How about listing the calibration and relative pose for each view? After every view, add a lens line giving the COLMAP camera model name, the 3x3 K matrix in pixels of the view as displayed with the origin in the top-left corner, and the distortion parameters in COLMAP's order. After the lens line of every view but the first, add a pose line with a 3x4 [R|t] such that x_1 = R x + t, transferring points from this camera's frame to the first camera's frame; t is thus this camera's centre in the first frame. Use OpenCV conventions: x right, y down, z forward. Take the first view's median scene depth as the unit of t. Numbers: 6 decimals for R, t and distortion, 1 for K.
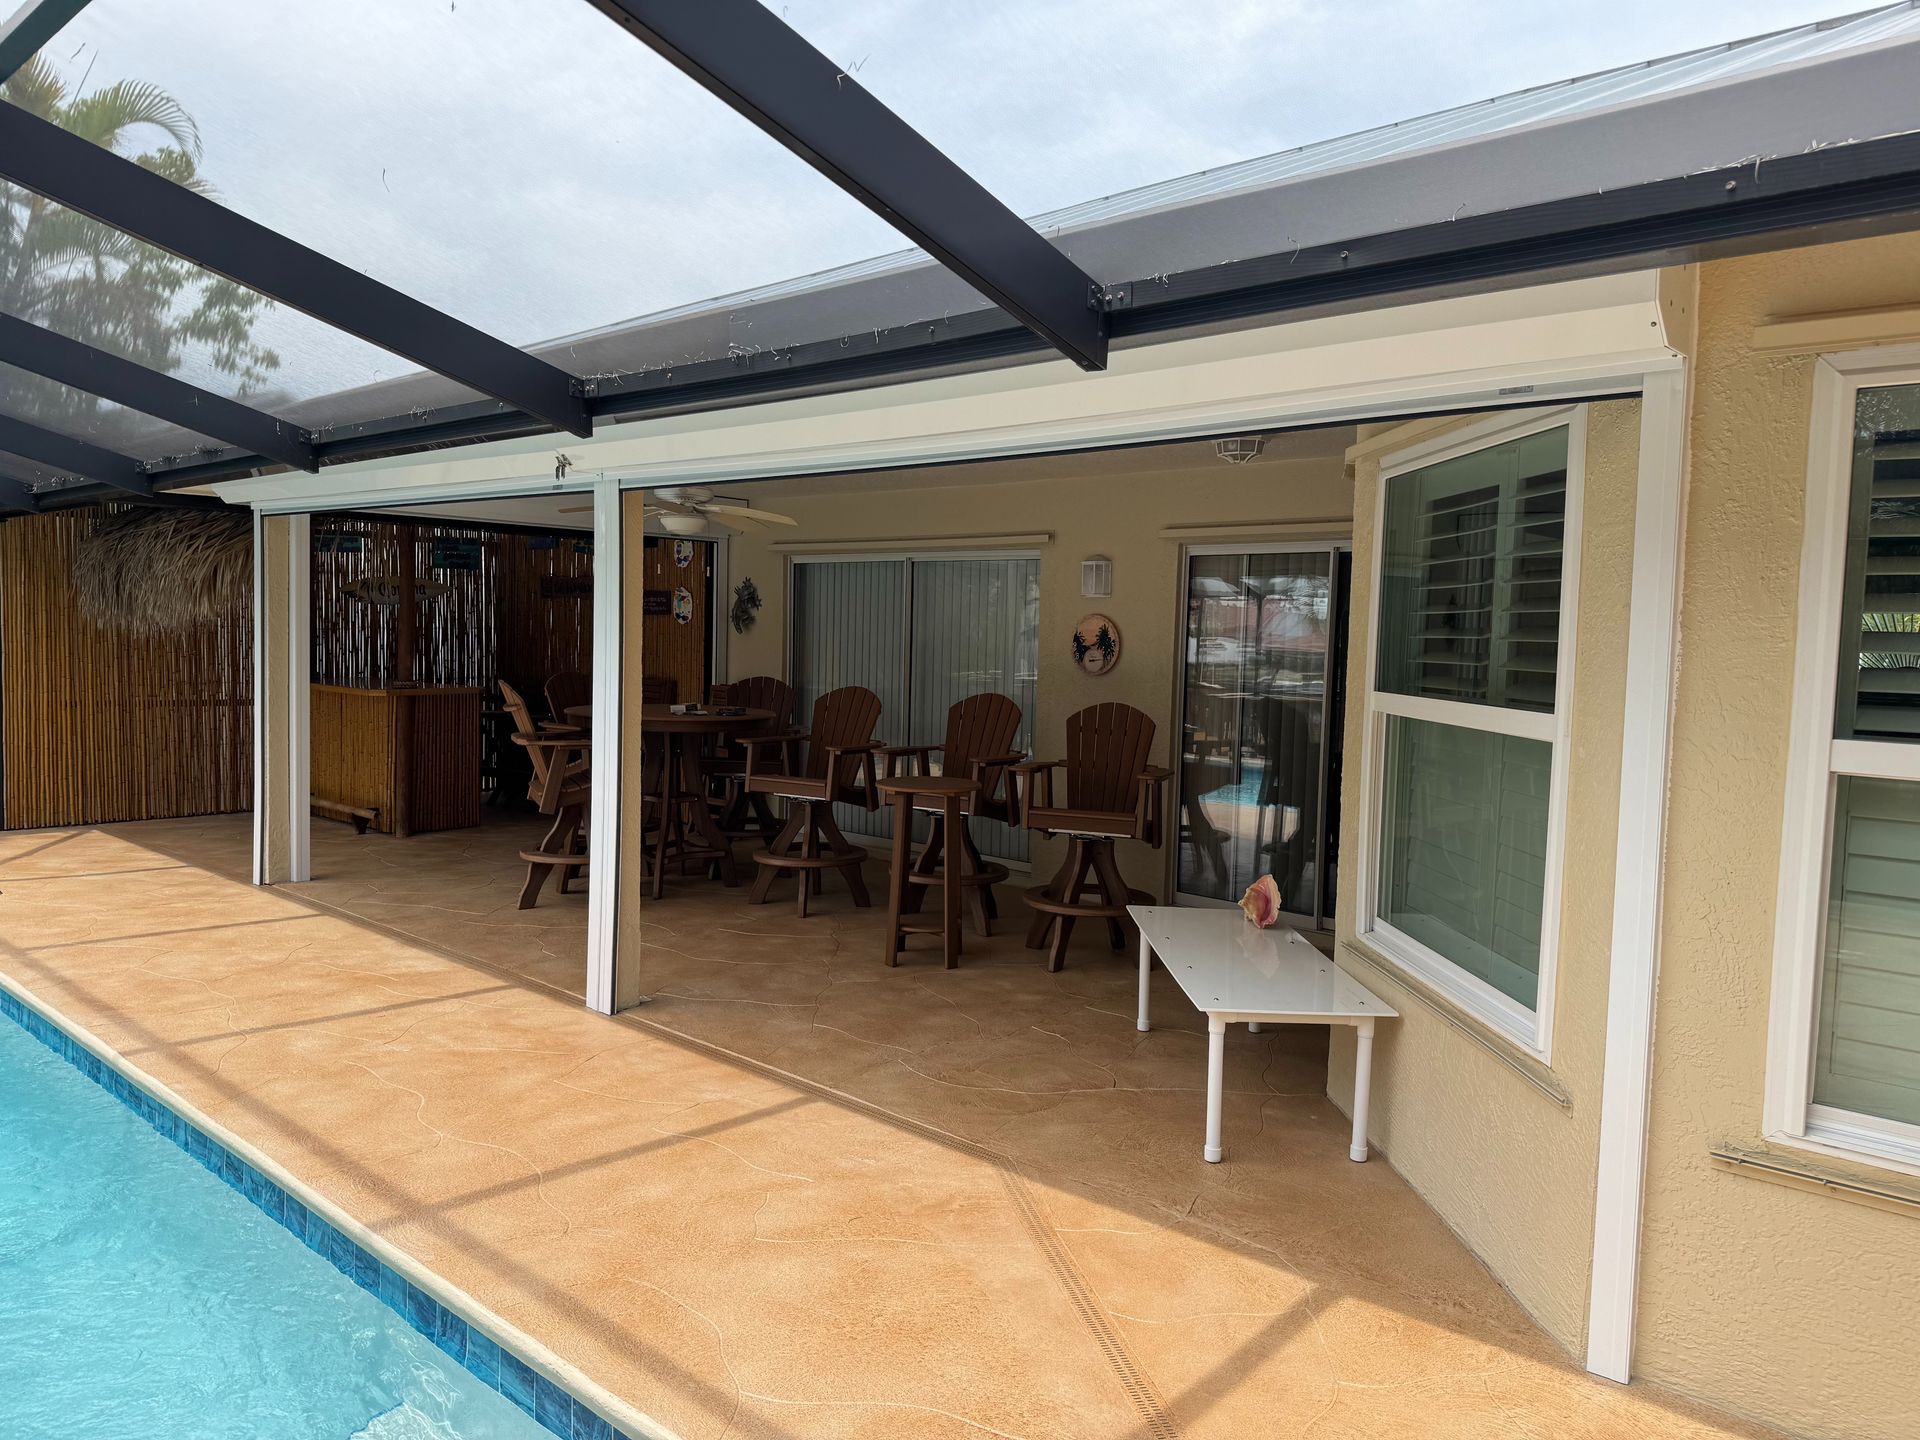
lens RADIAL K [[1351.2, 0, 978.0], [0, 1351.2, 716.2], [0, 0, 1]] dist [-0.005365, -0.001230]
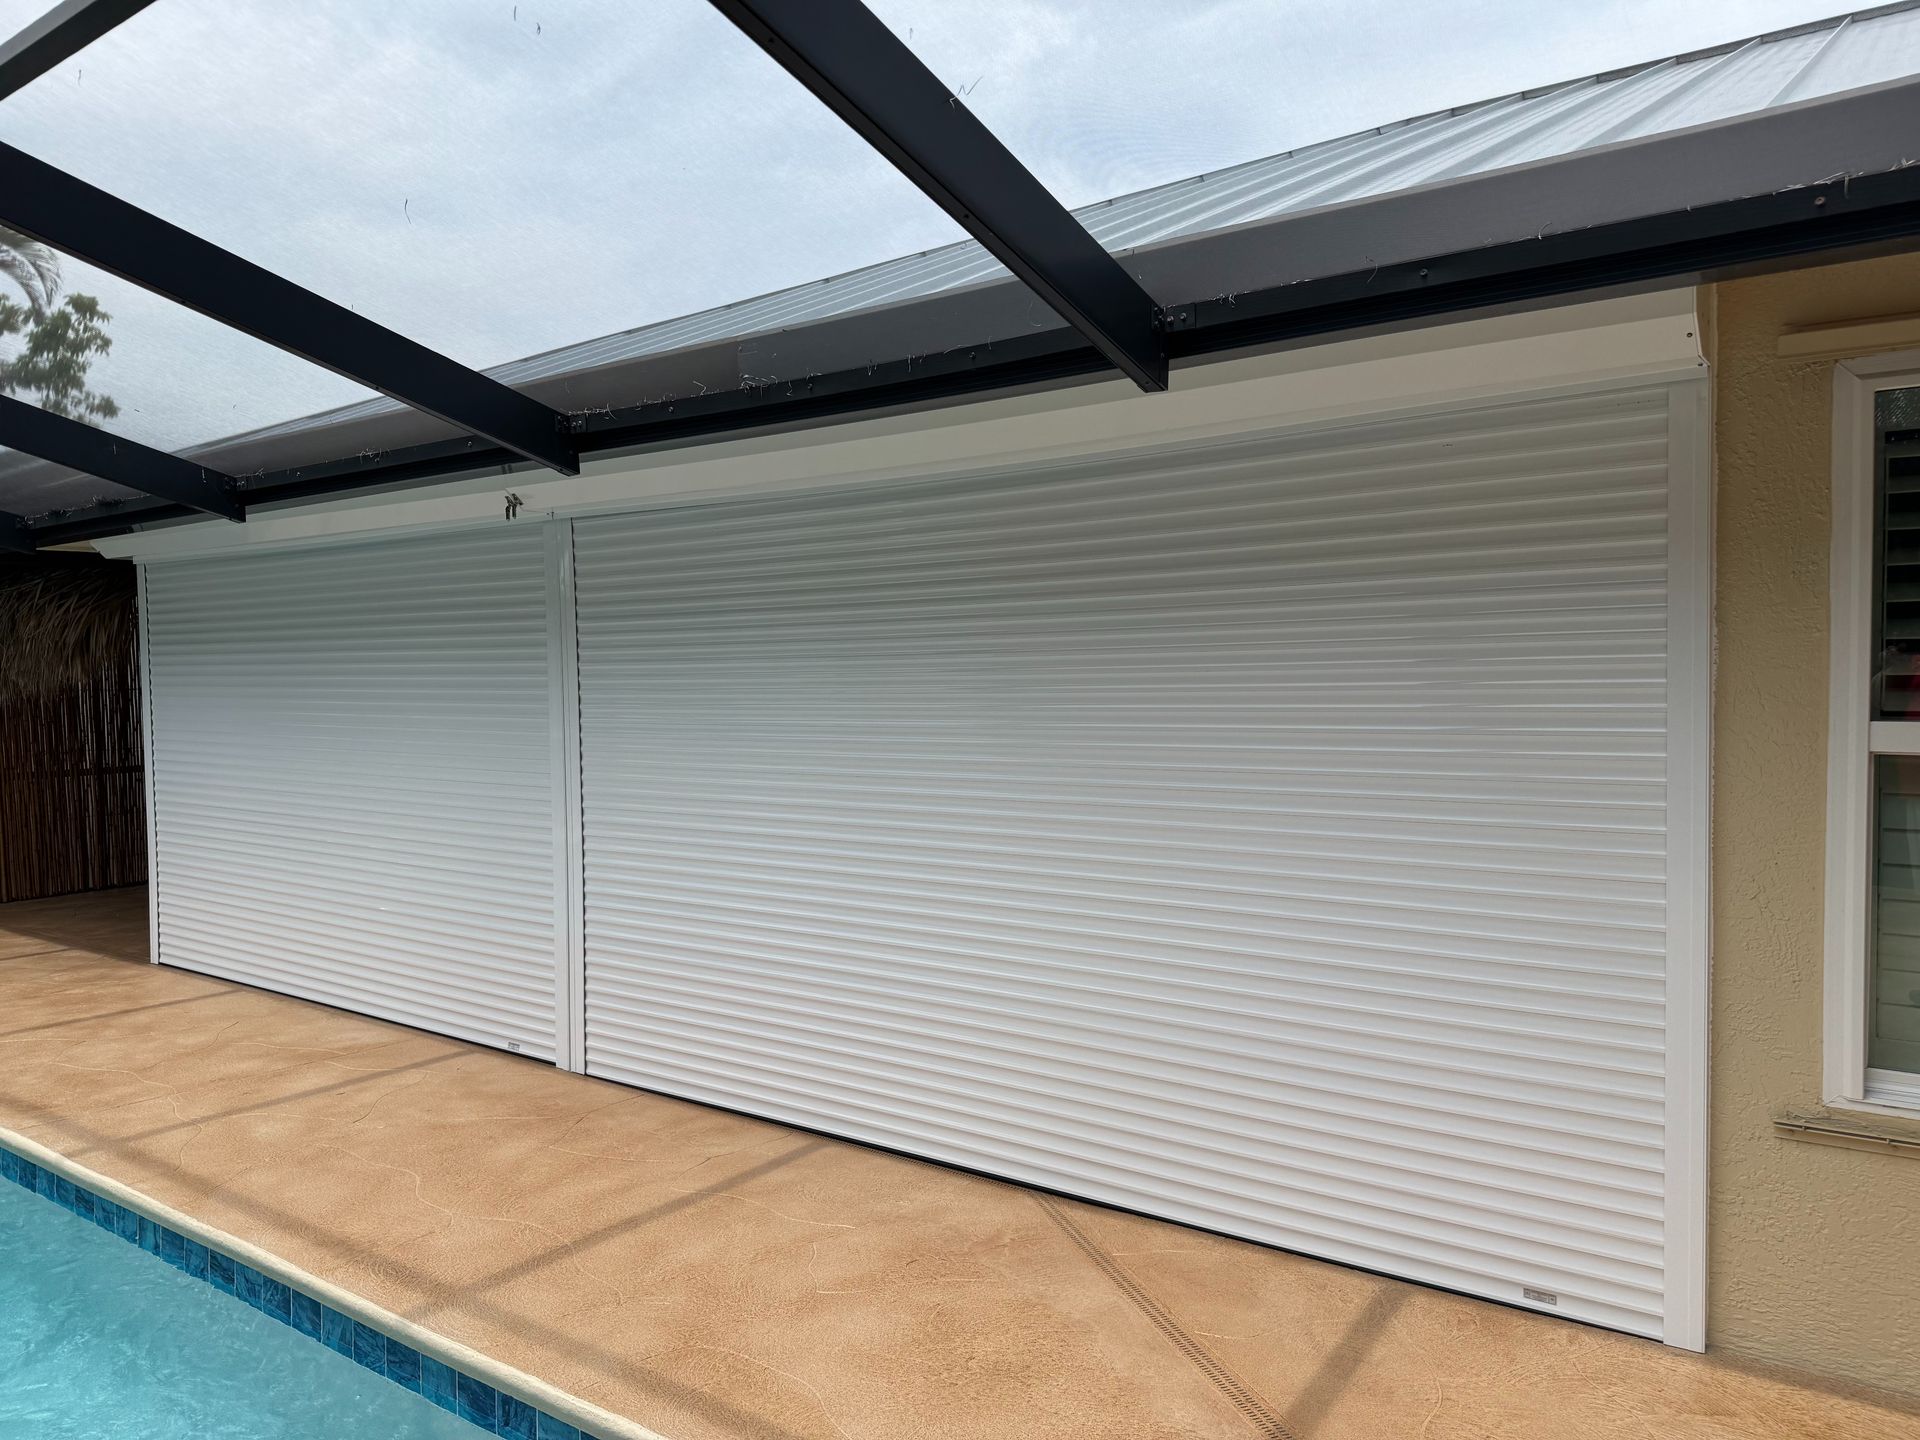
lens RADIAL K [[1351.2, 0, 959.6], [0, 1351.2, 718.8], [0, 0, 1]] dist [-0.005365, -0.001230]
pose [[0.993216, -0.048250, 0.105798, -0.153928], [0.050306, 0.998592, -0.016843, -0.002471], [-0.104836, 0.022051, 0.994245, 0.017536]]
